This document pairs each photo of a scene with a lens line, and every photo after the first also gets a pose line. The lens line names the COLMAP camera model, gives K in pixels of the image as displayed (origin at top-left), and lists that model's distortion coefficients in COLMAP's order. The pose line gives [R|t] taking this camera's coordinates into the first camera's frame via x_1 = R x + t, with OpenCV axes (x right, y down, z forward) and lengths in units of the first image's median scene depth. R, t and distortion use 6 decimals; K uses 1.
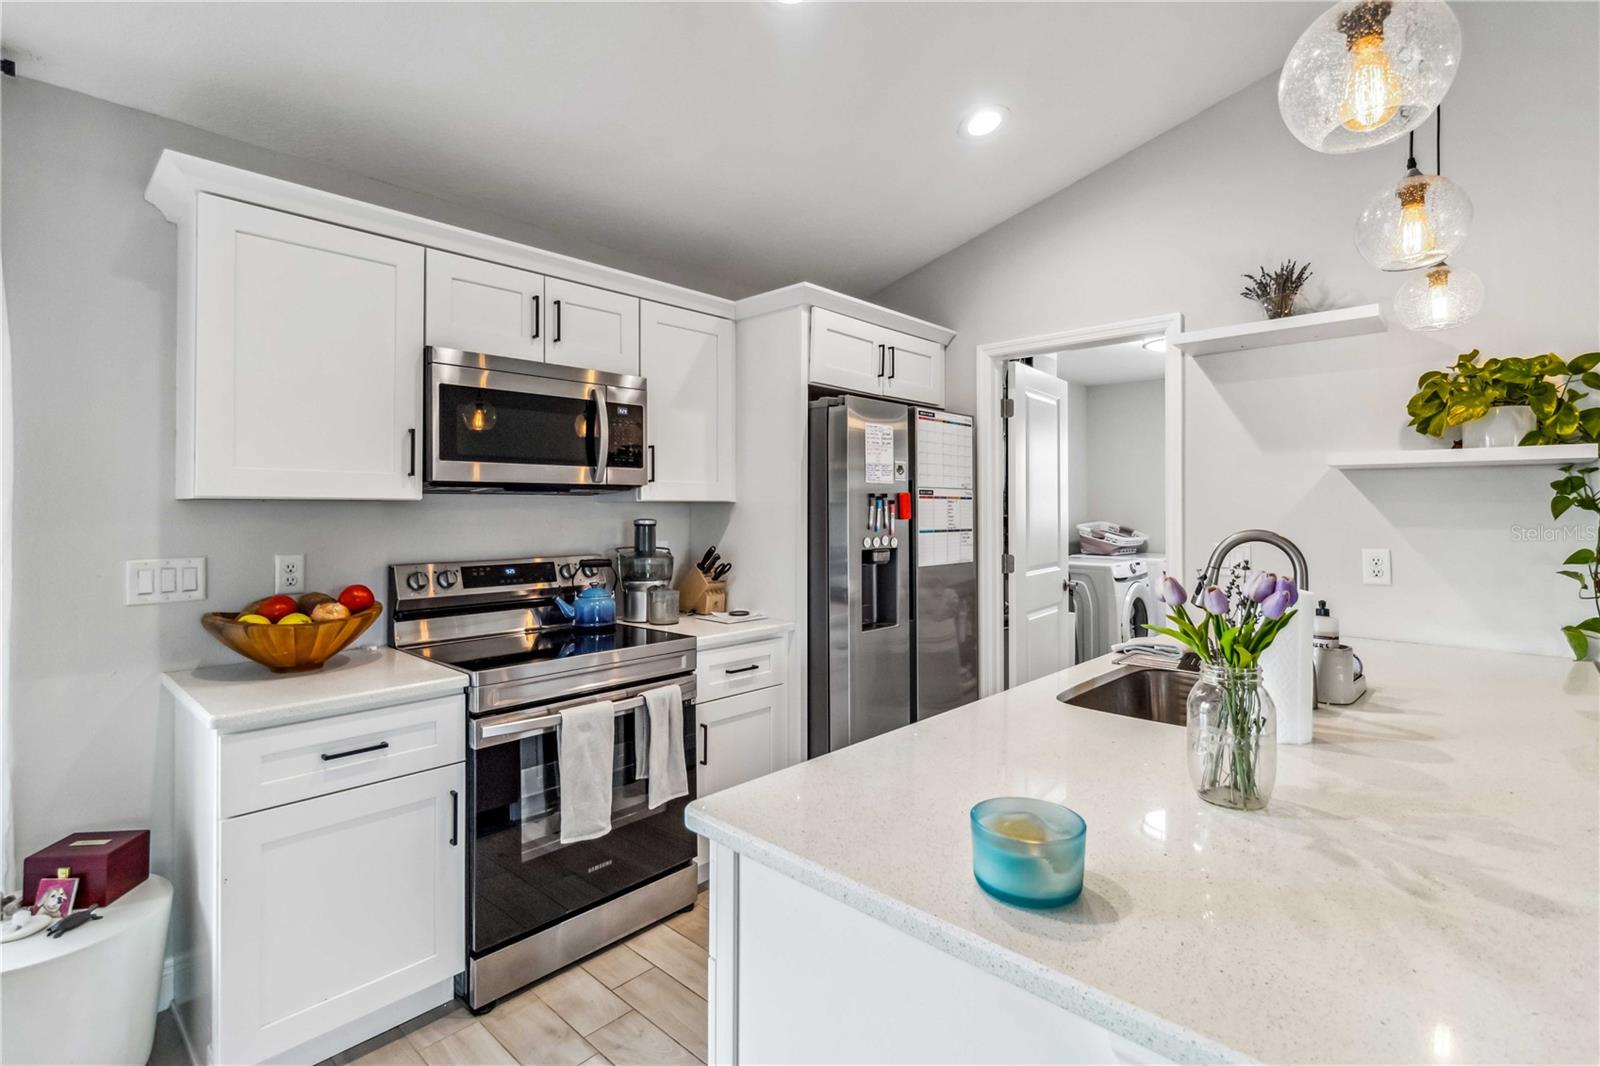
lens RADIAL K [[759.1, 0, 802.5], [0, 759.1, 511.2], [0, 0, 1]] dist [-0.000773, -0.000153]
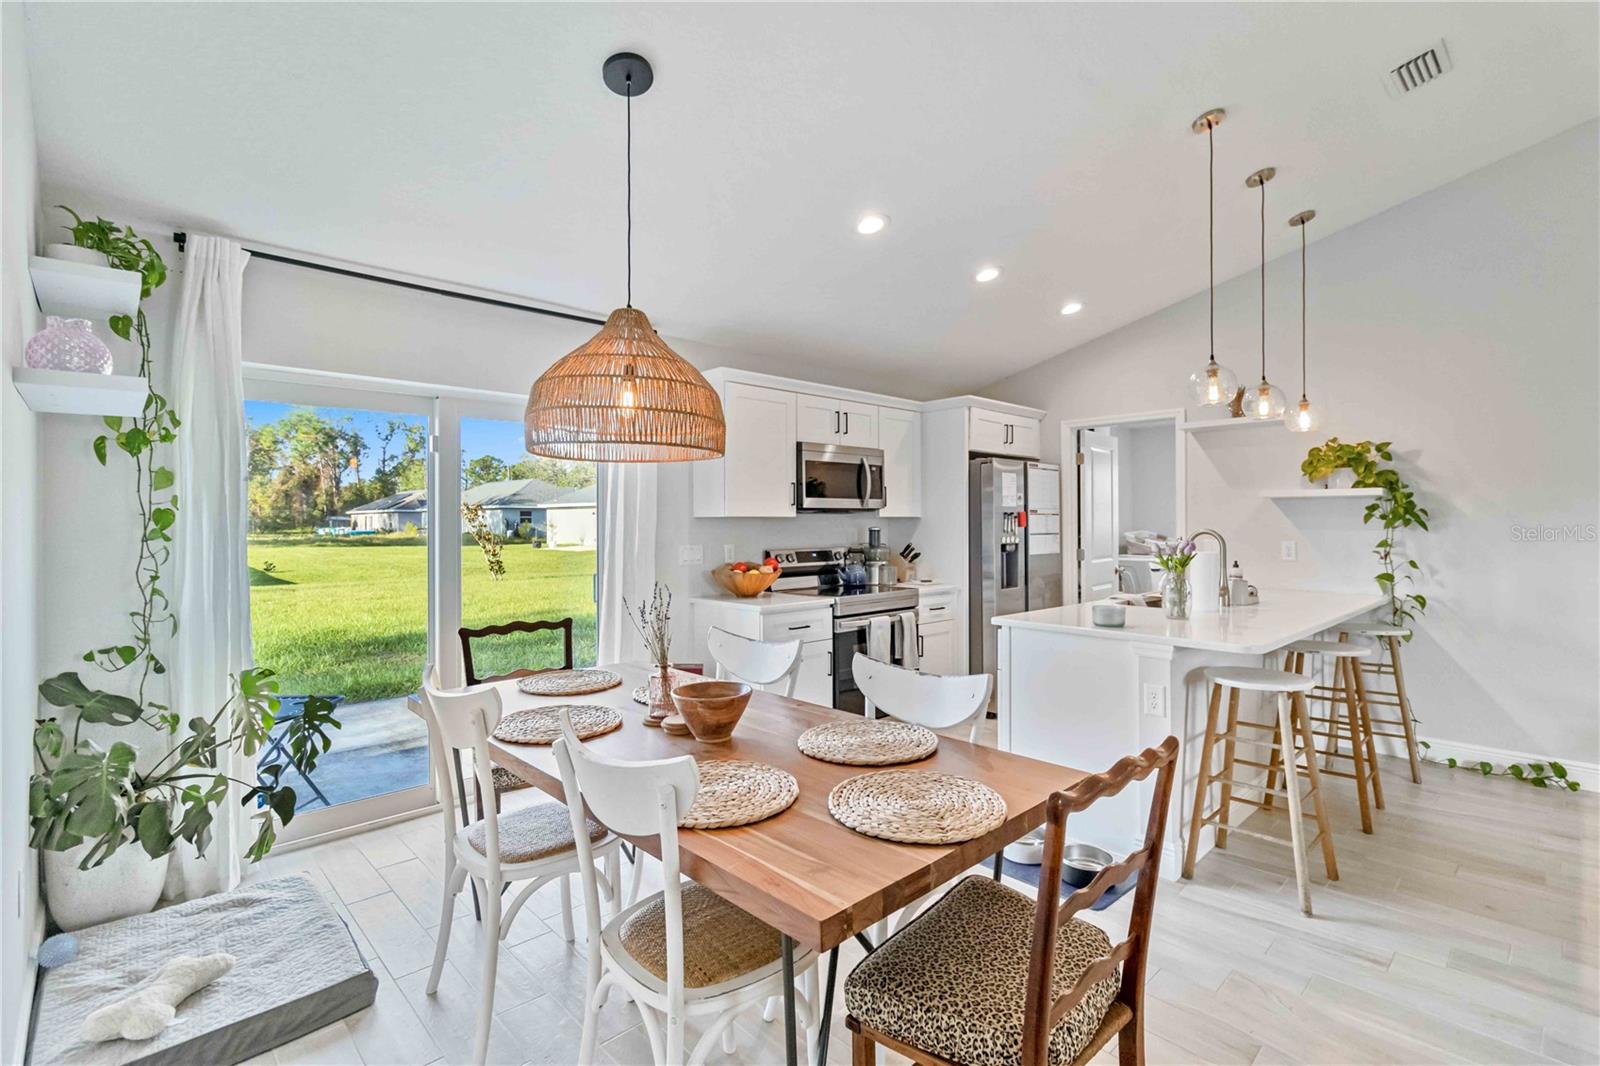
lens RADIAL K [[747.6, 0, 805.3], [0, 747.6, 528.2], [0, 0, 1]] dist [-0.001109, -0.000010]
pose [[0.998349, -0.002748, -0.057377, -0.283706], [0.002994, 0.999987, 0.004205, 0.005417], [0.057365, -0.004370, 0.998344, -0.792621]]
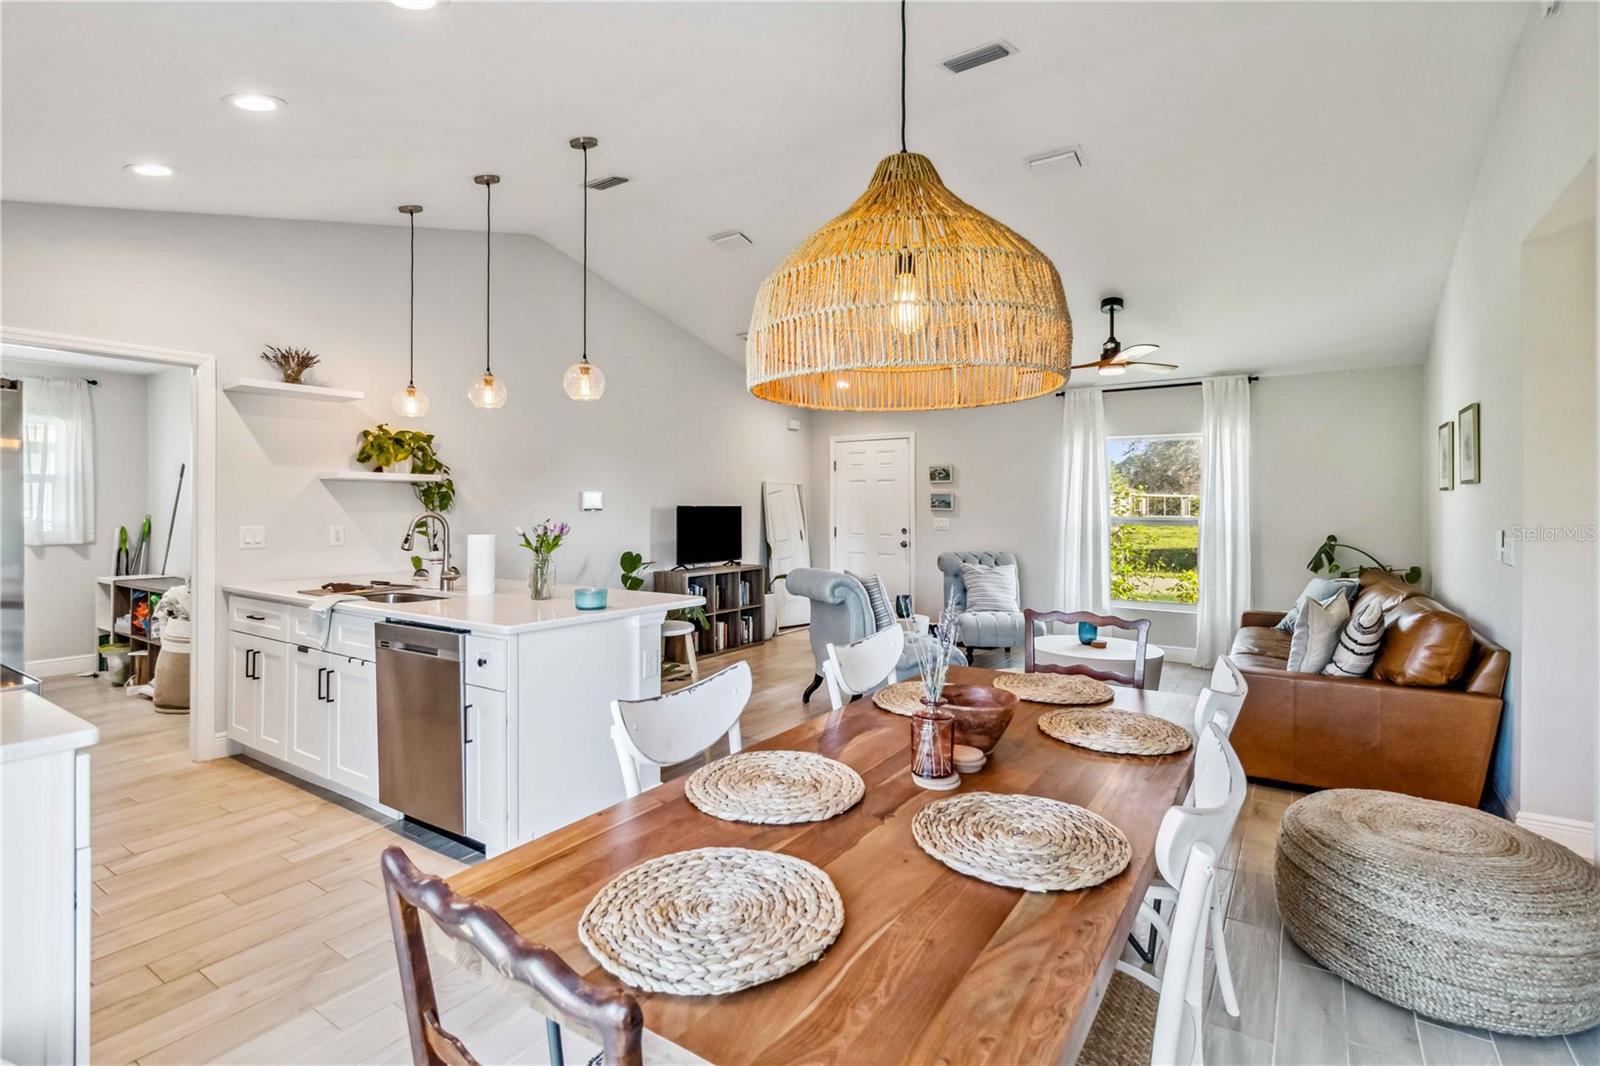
lens RADIAL K [[759.1, 0, 802.5], [0, 759.1, 511.2], [0, 0, 1]] dist [-0.000773, -0.000153]
pose [[-0.148366, -0.007120, 0.988907, -1.020247], [-0.001870, 0.999974, 0.006919, 0.002713], [-0.988931, -0.000822, -0.148376, 0.172078]]
